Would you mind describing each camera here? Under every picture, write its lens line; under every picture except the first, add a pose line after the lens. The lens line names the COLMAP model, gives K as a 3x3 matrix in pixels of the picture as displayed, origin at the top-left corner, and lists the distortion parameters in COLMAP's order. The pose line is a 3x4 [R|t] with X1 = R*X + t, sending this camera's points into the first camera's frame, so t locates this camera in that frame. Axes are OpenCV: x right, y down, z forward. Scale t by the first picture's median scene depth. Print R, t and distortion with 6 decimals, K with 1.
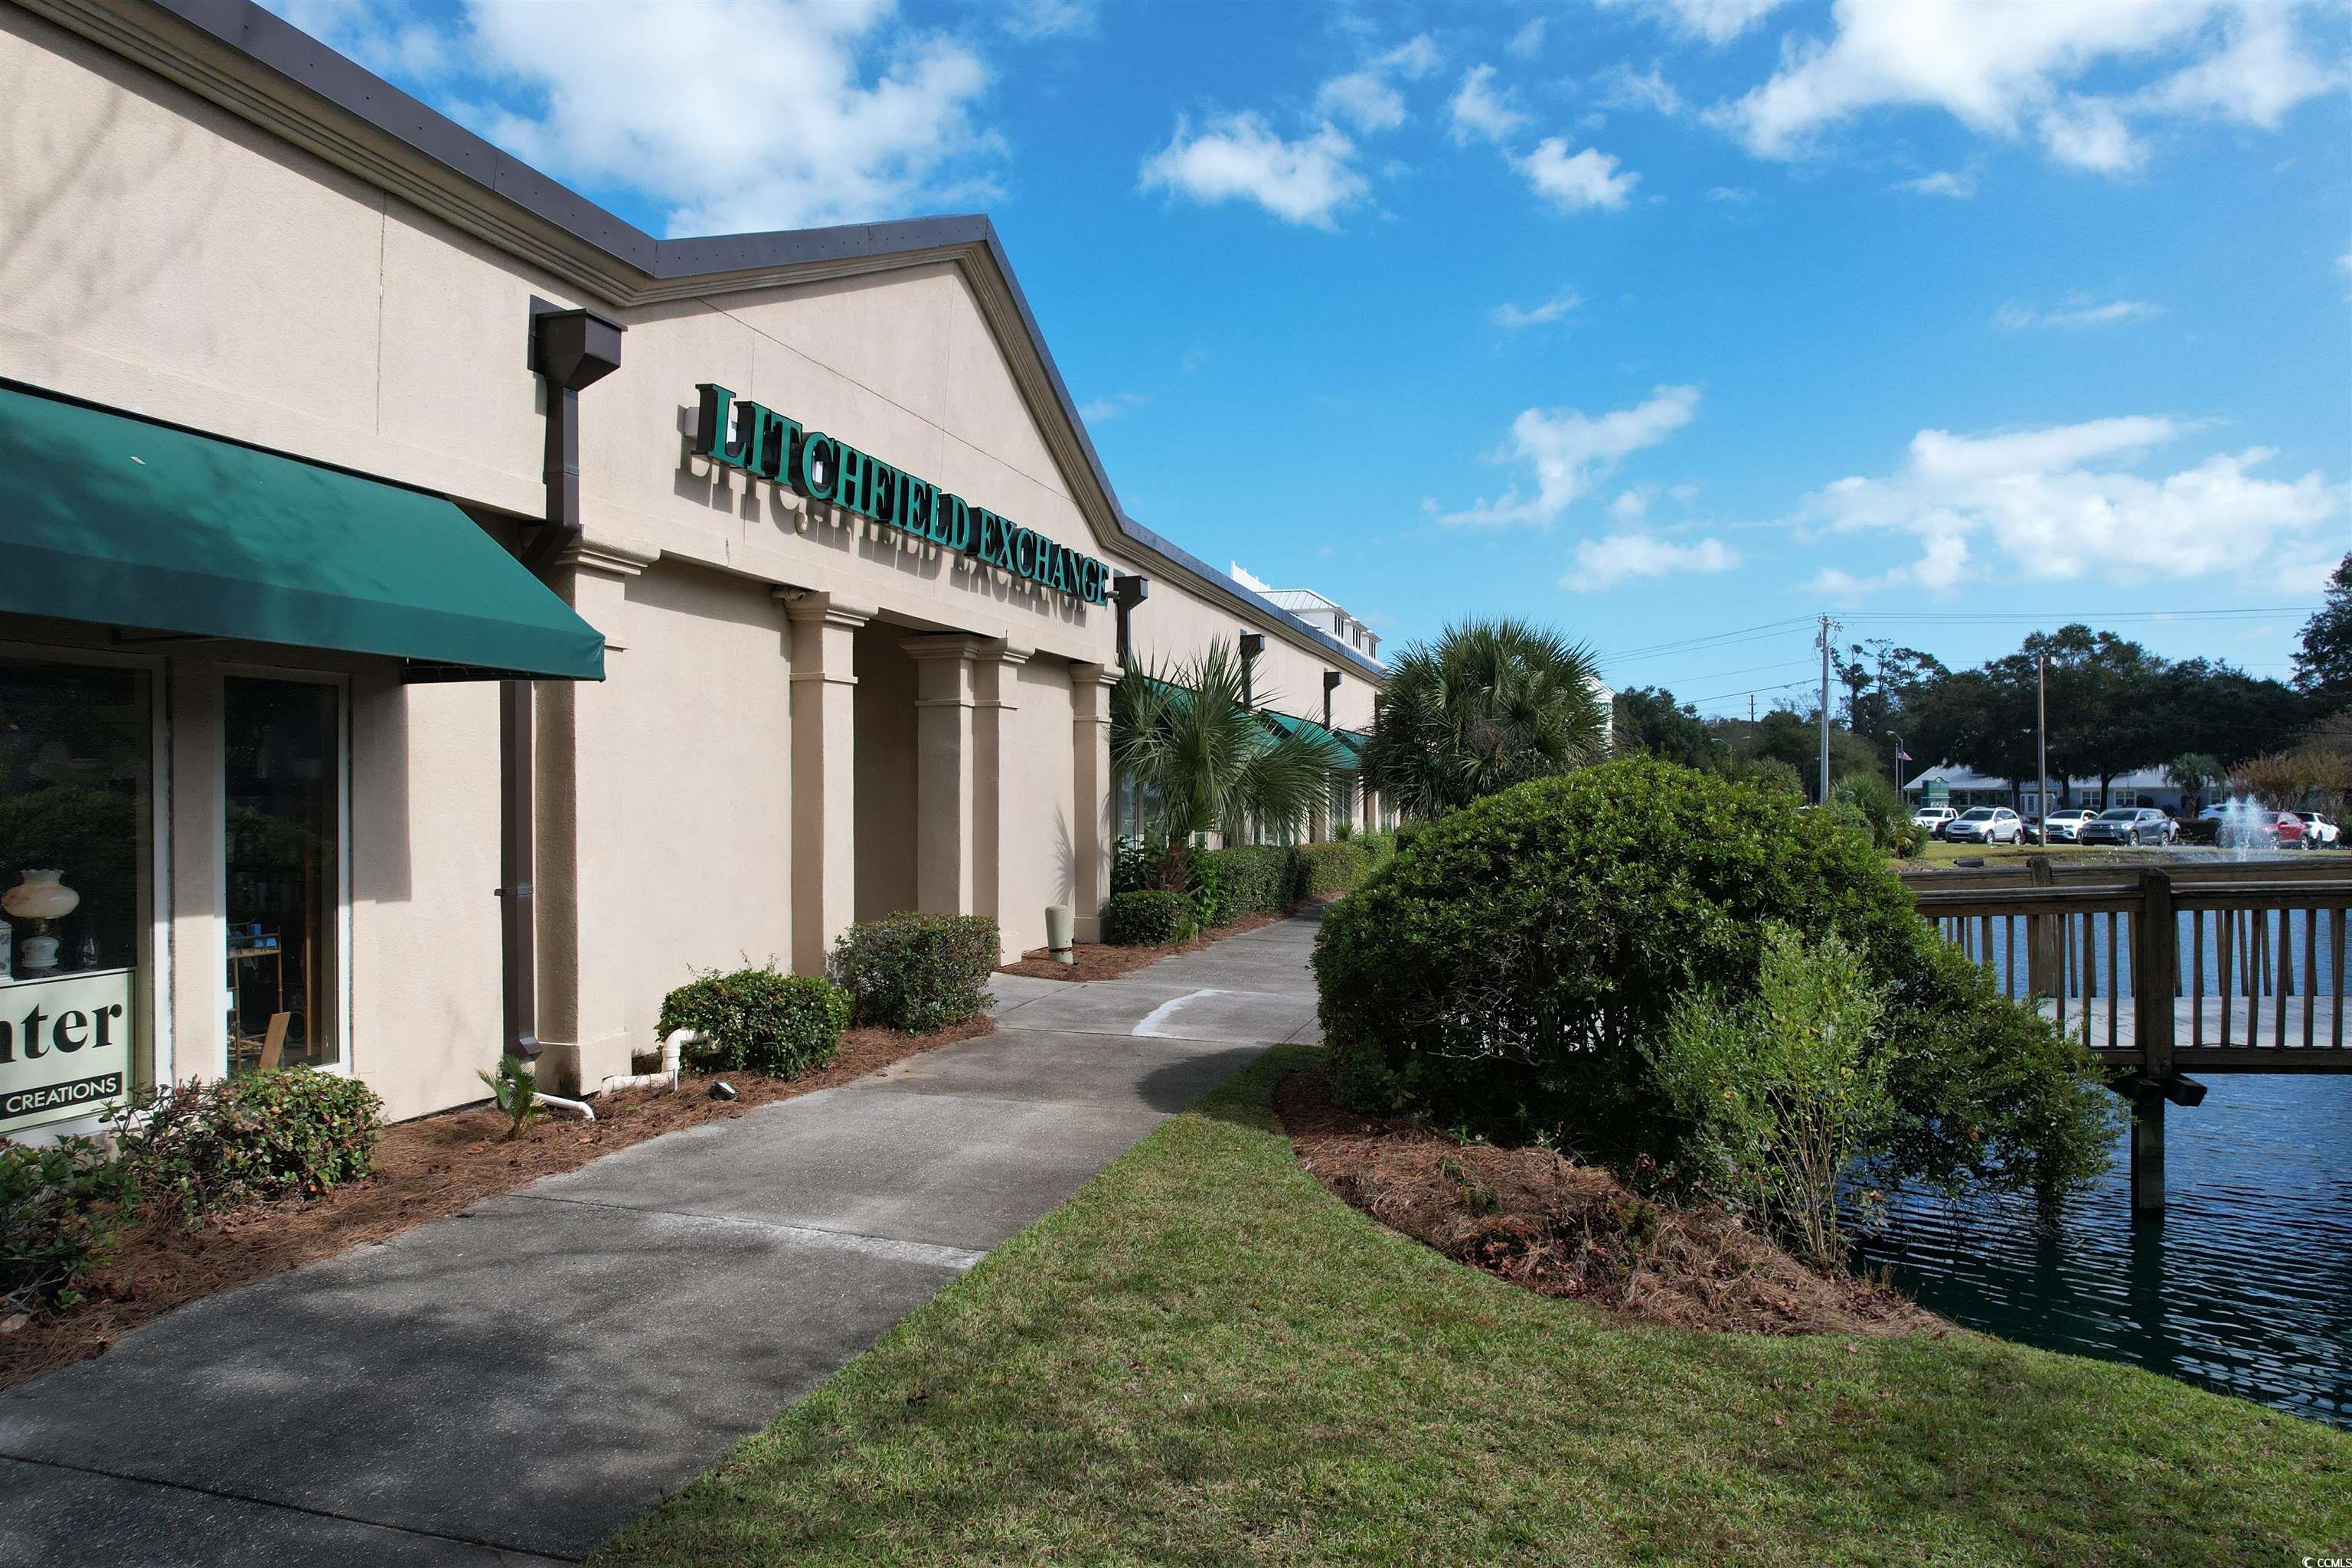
lens RADIAL K [[1499.0, 0, 1168.4], [0, 1499.0, 800.1], [0, 0, 1]] dist [-0.061804, 0.049341]
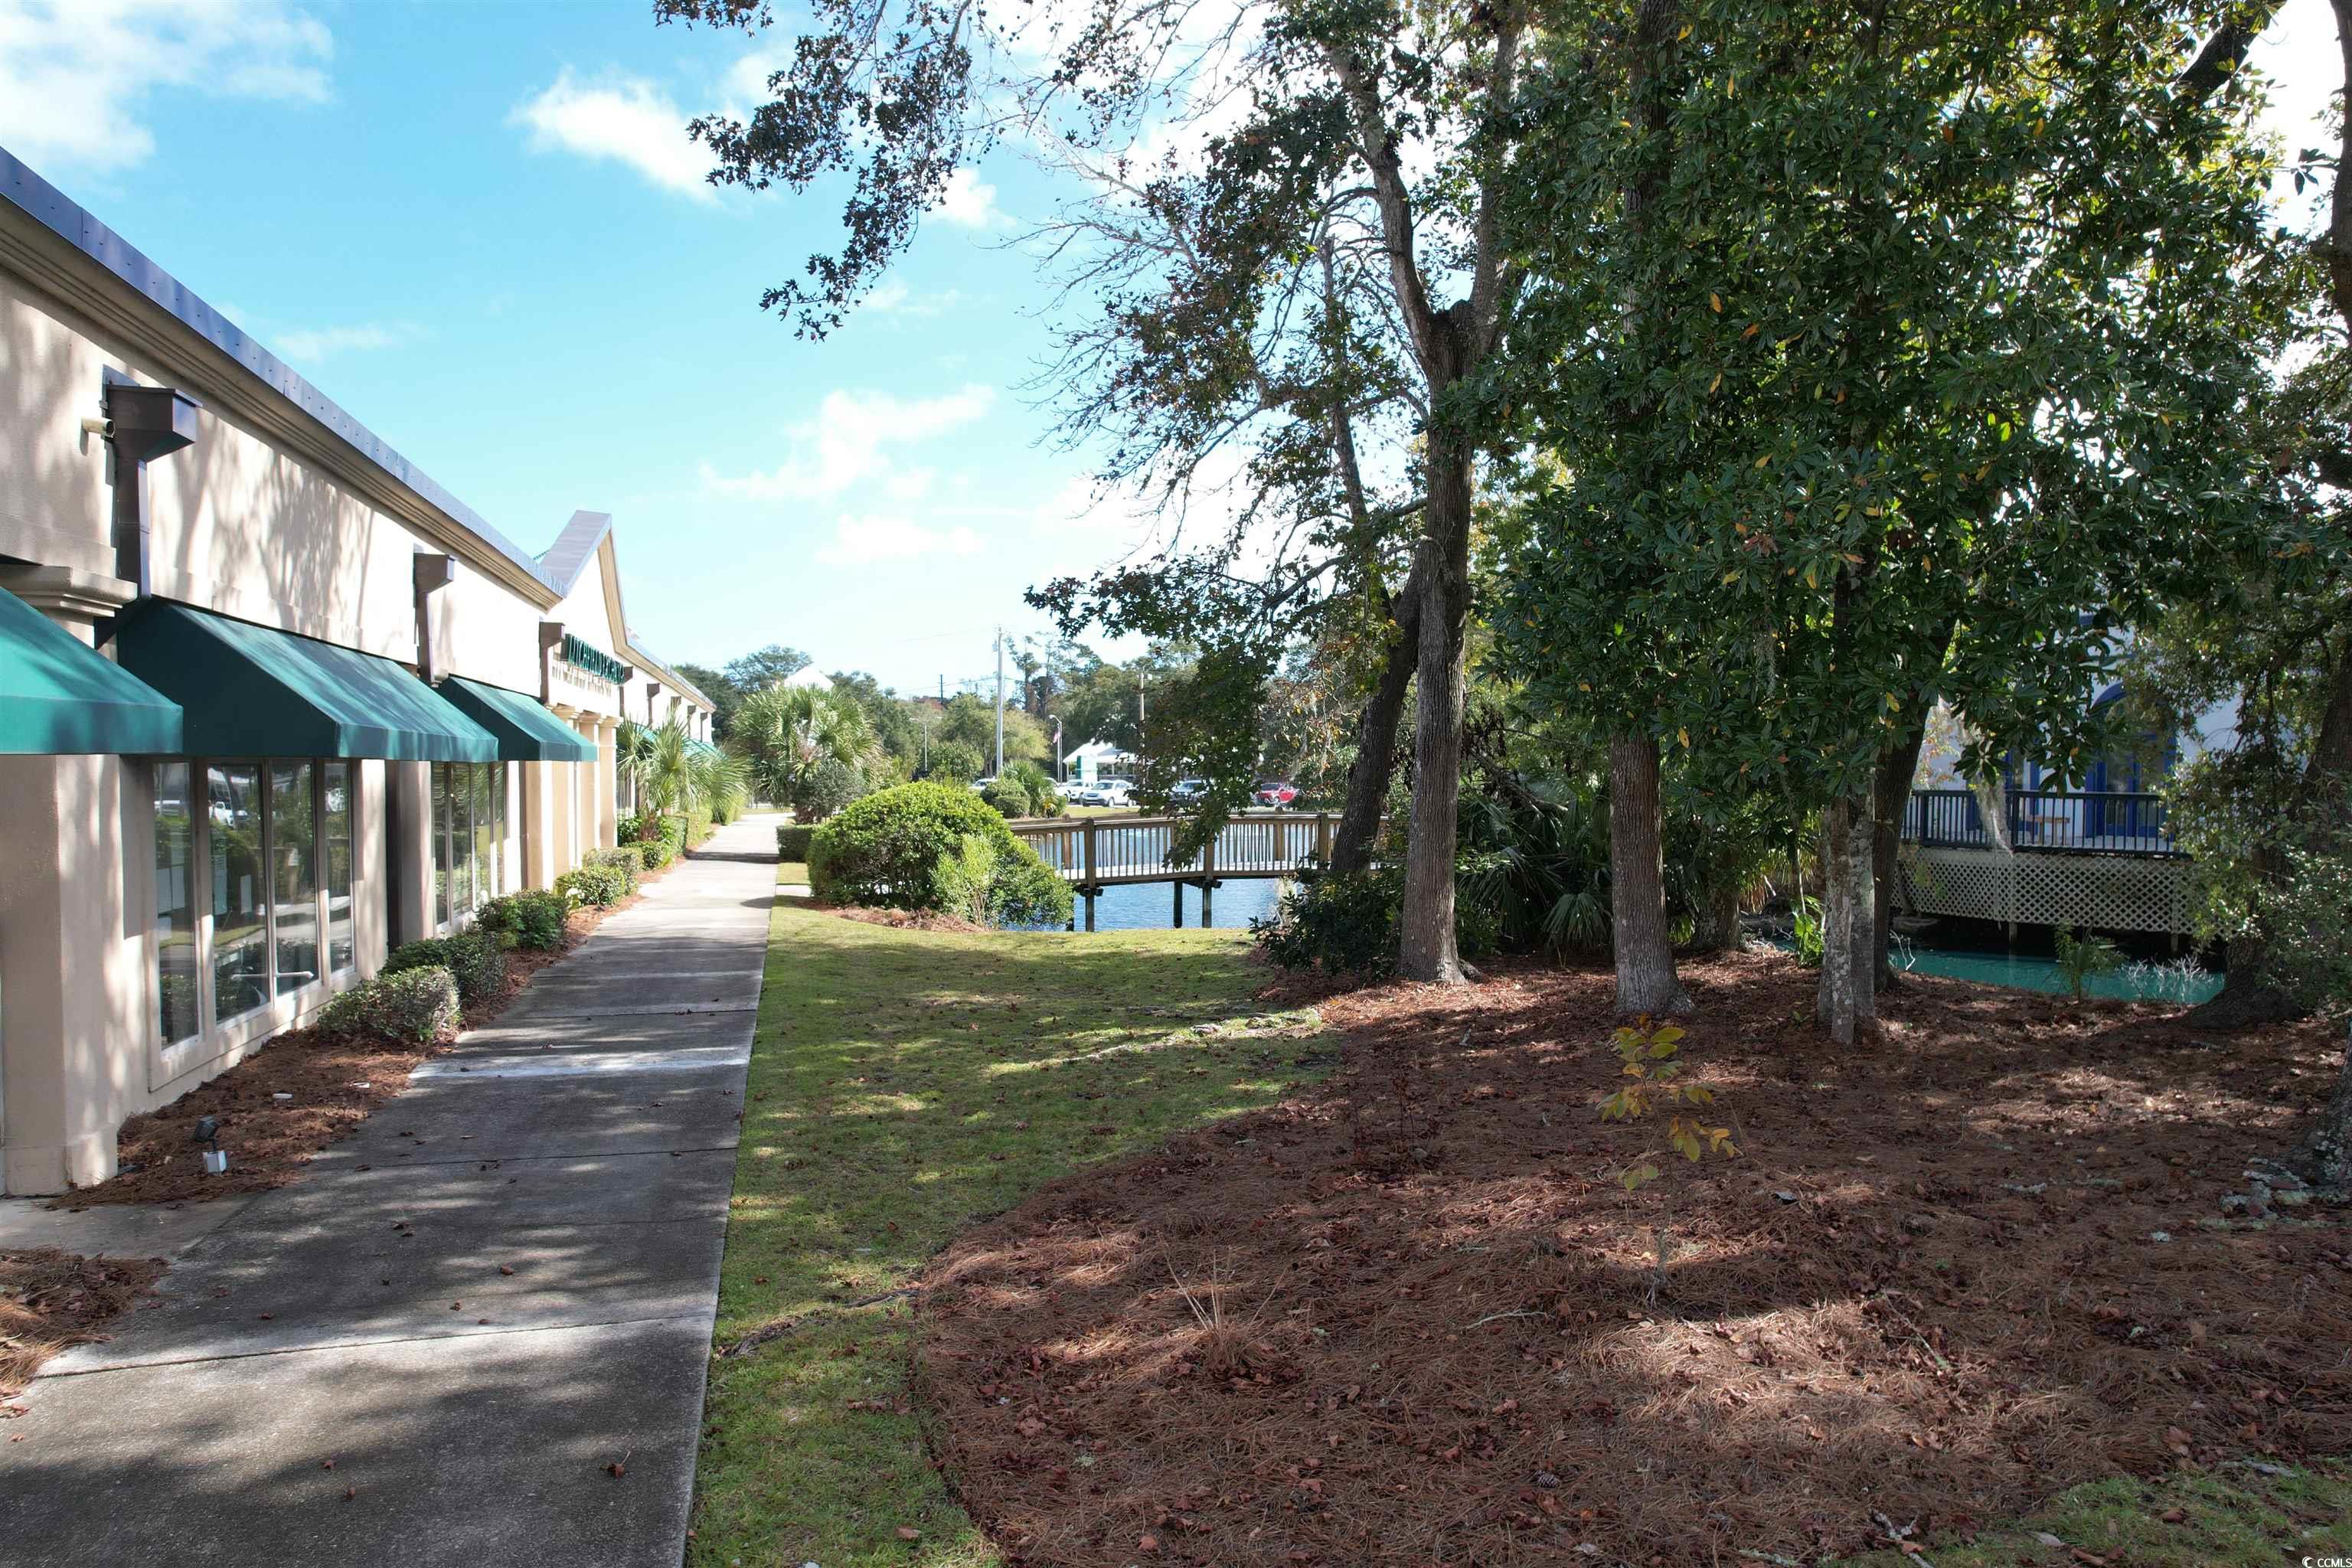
lens RADIAL K [[1499.0, 0, 1168.4], [0, 1499.0, 800.1], [0, 0, 1]] dist [-0.061804, 0.049341]
pose [[0.865244, -0.014086, 0.501153, -0.041479], [0.003912, 0.999765, 0.021345, -0.002959], [-0.501335, -0.016508, 0.865096, -0.100132]]
